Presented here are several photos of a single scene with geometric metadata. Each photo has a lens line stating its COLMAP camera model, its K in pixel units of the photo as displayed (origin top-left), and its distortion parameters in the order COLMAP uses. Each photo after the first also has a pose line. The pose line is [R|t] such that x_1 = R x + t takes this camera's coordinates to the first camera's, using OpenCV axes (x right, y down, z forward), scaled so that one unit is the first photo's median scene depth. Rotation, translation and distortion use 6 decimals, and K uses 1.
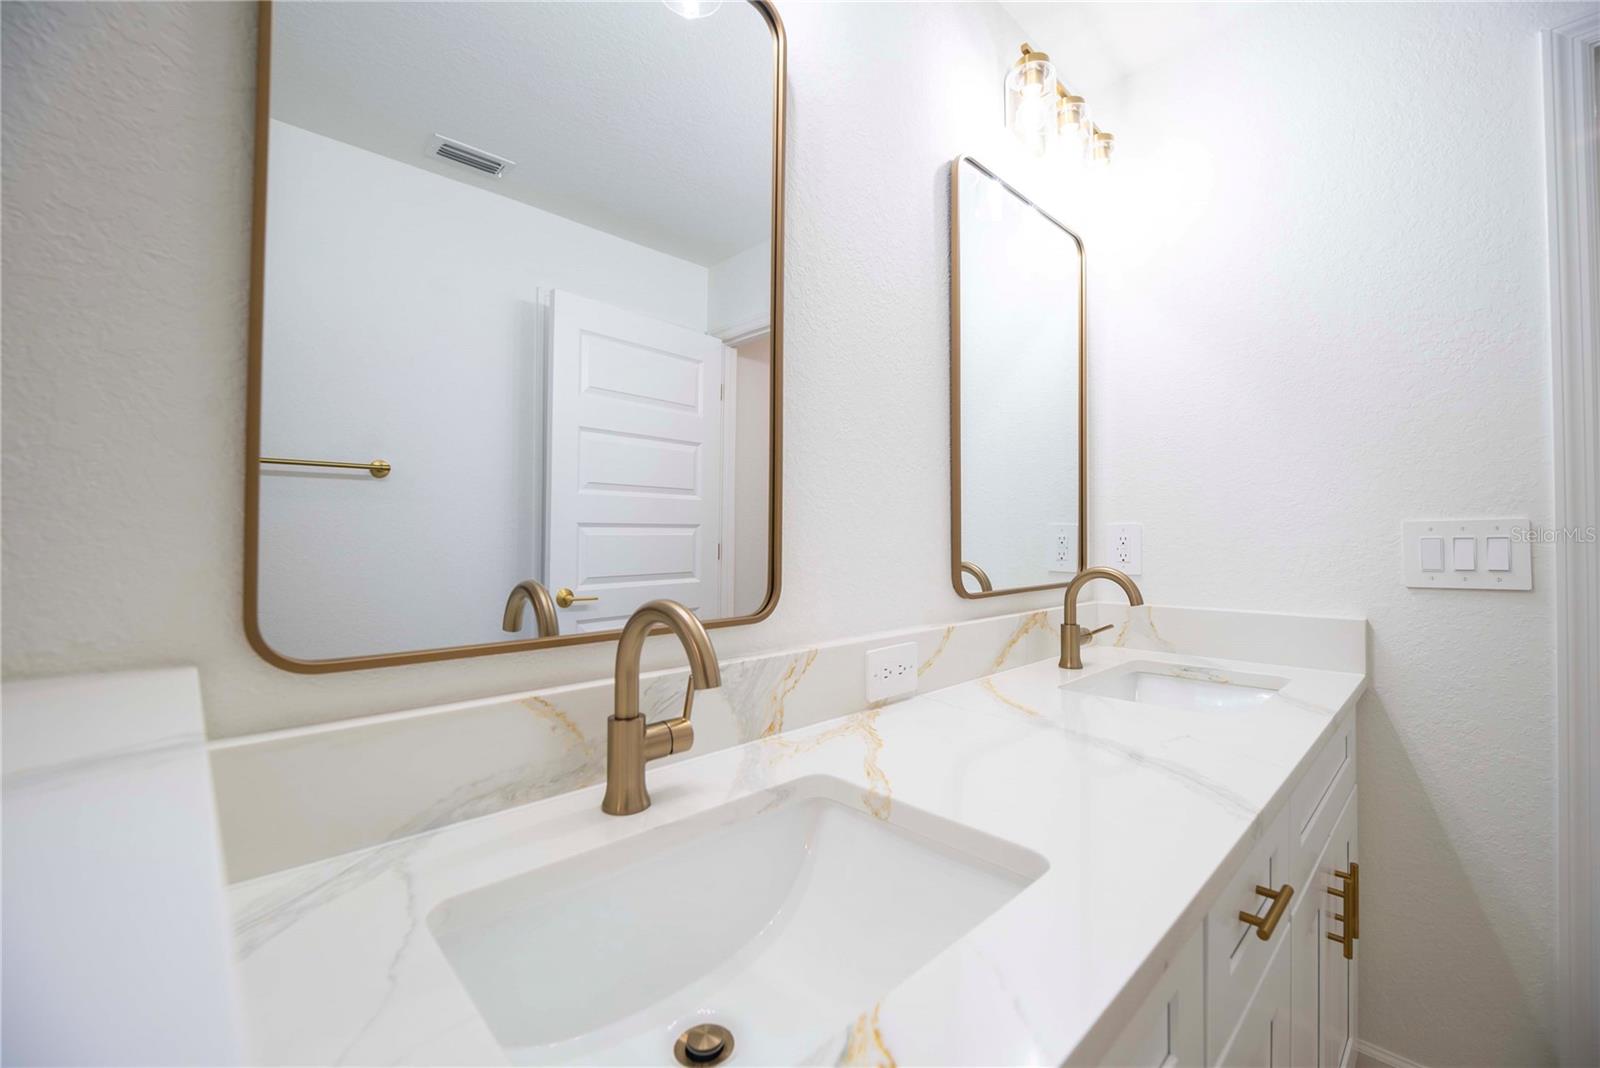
lens RADIAL K [[654.2, 0, 806.7], [0, 654.2, 526.5], [0, 0, 1]] dist [-0.010278, -0.002089]
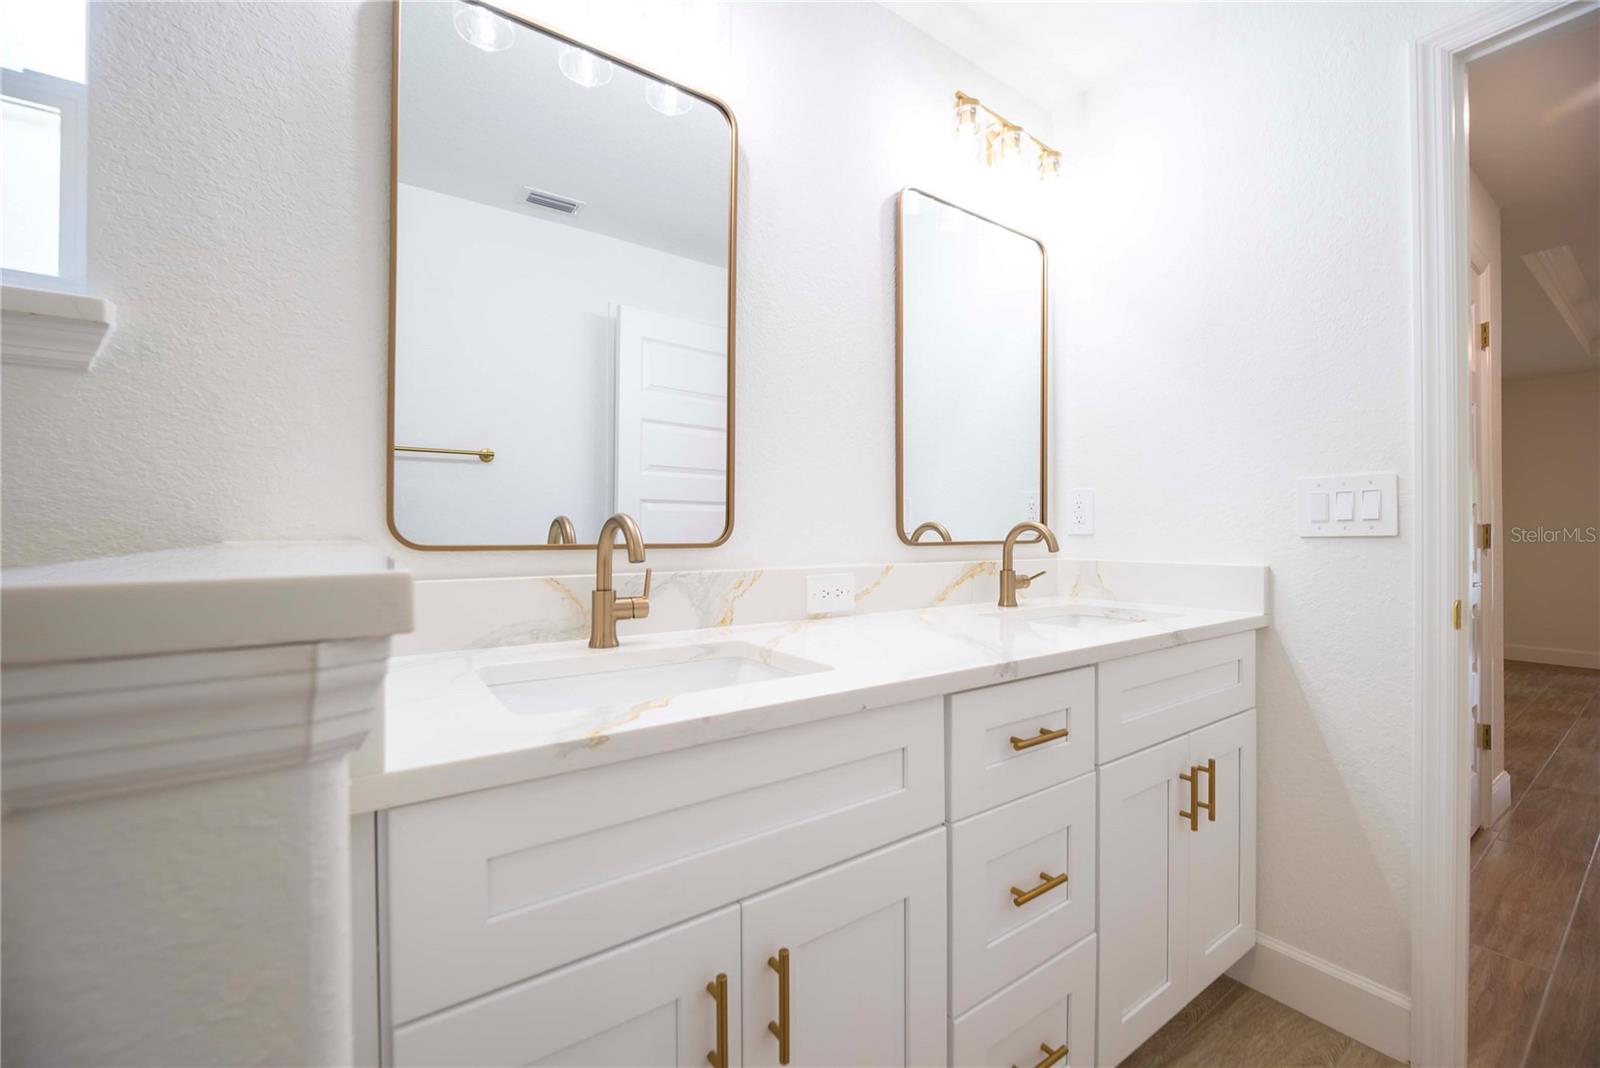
lens RADIAL K [[654.2, 0, 804.3], [0, 654.2, 527.7], [0, 0, 1]] dist [-0.010278, -0.002089]
pose [[0.988852, 0.000290, -0.148900, 0.250309], [0.001300, 0.999943, 0.010581, 0.068801], [0.148894, -0.010657, 0.988796, -0.282417]]
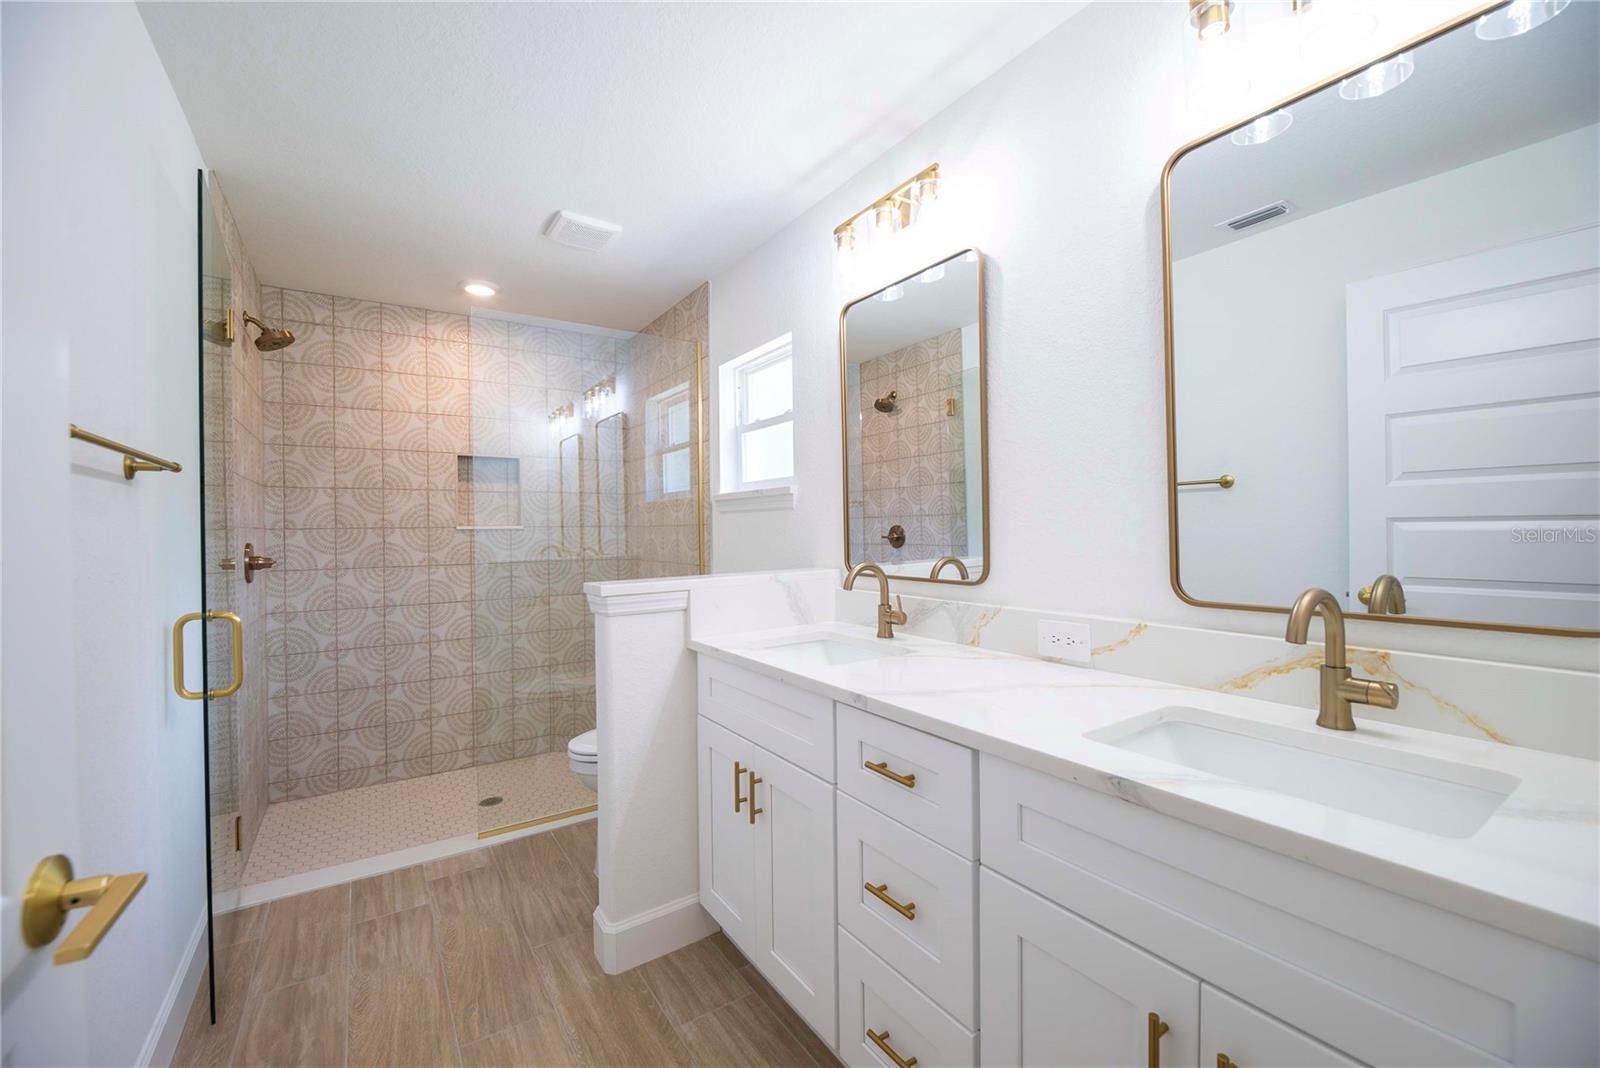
lens RADIAL K [[654.2, 0, 802.6], [0, 654.2, 530.5], [0, 0, 1]] dist [-0.010278, -0.002089]
pose [[-0.173687, 0.003114, -0.984796, 1.419123], [0.026310, 0.999653, -0.001479, -0.016489], [0.984449, -0.026167, -0.173709, 0.647352]]
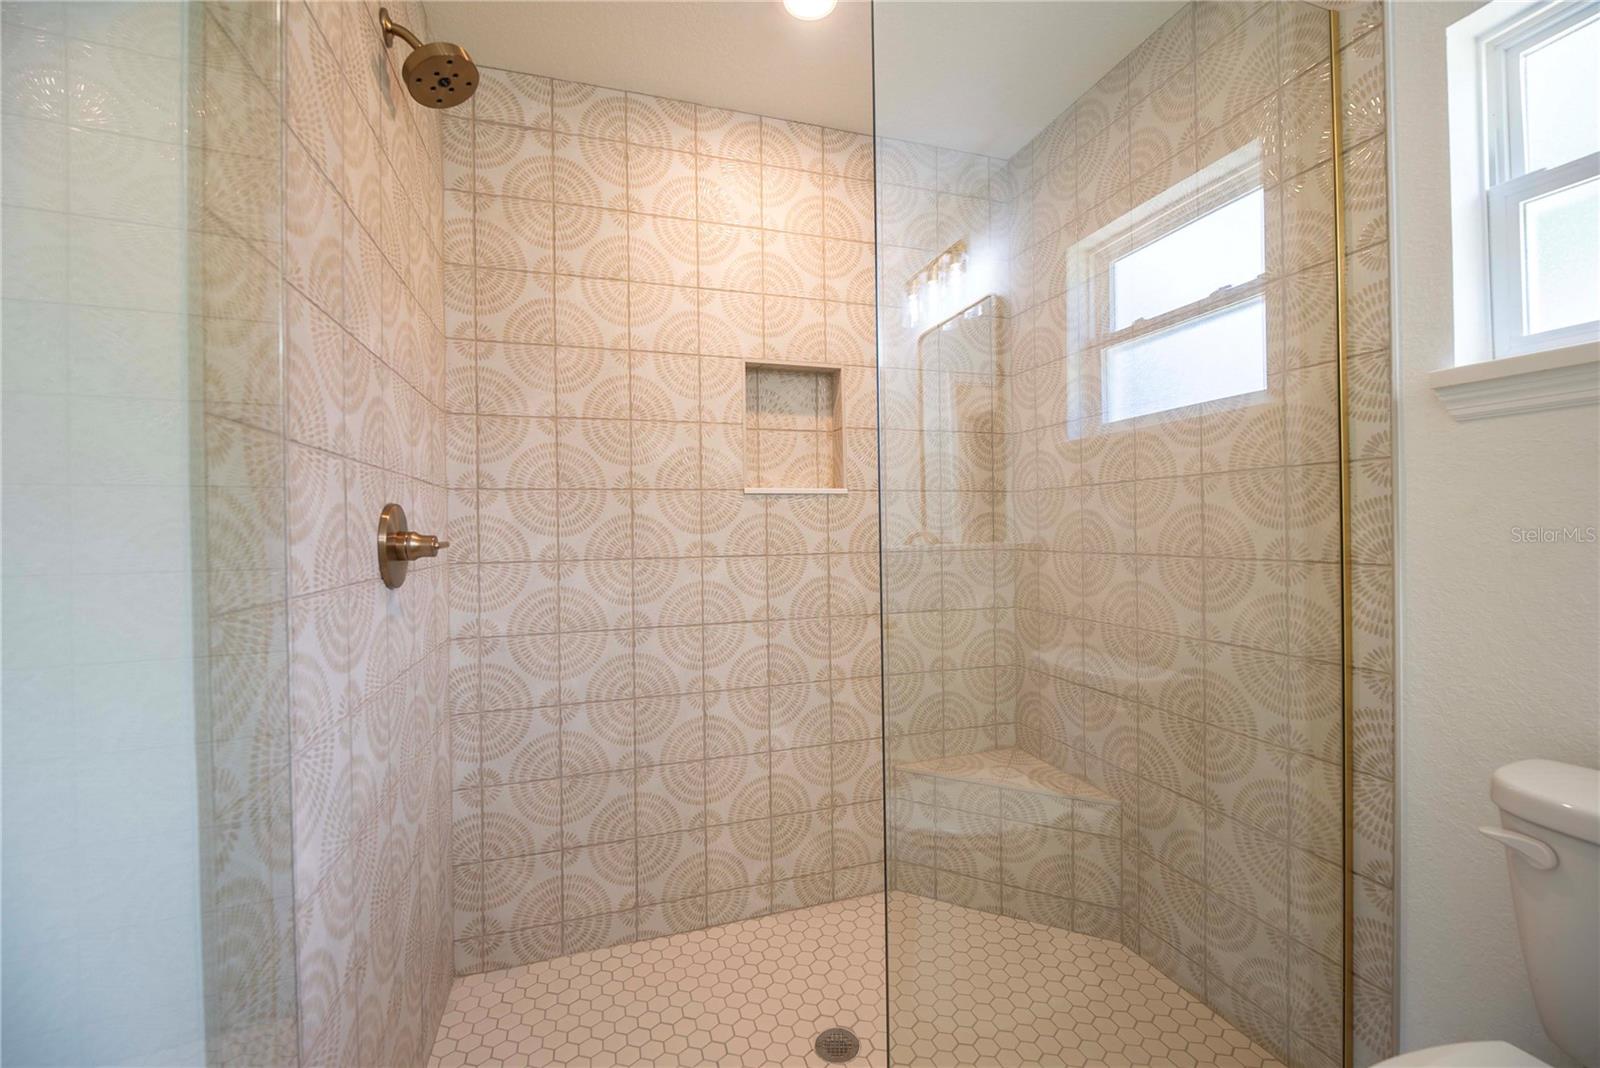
lens RADIAL K [[654.2, 0, 795.7], [0, 654.2, 529.4], [0, 0, 1]] dist [-0.010278, -0.002089]
pose [[-0.441751, 0.006301, -0.897116, 0.269367], [0.027342, 0.999605, -0.006443, 0.037159], [0.896721, -0.027375, -0.441749, -0.509187]]
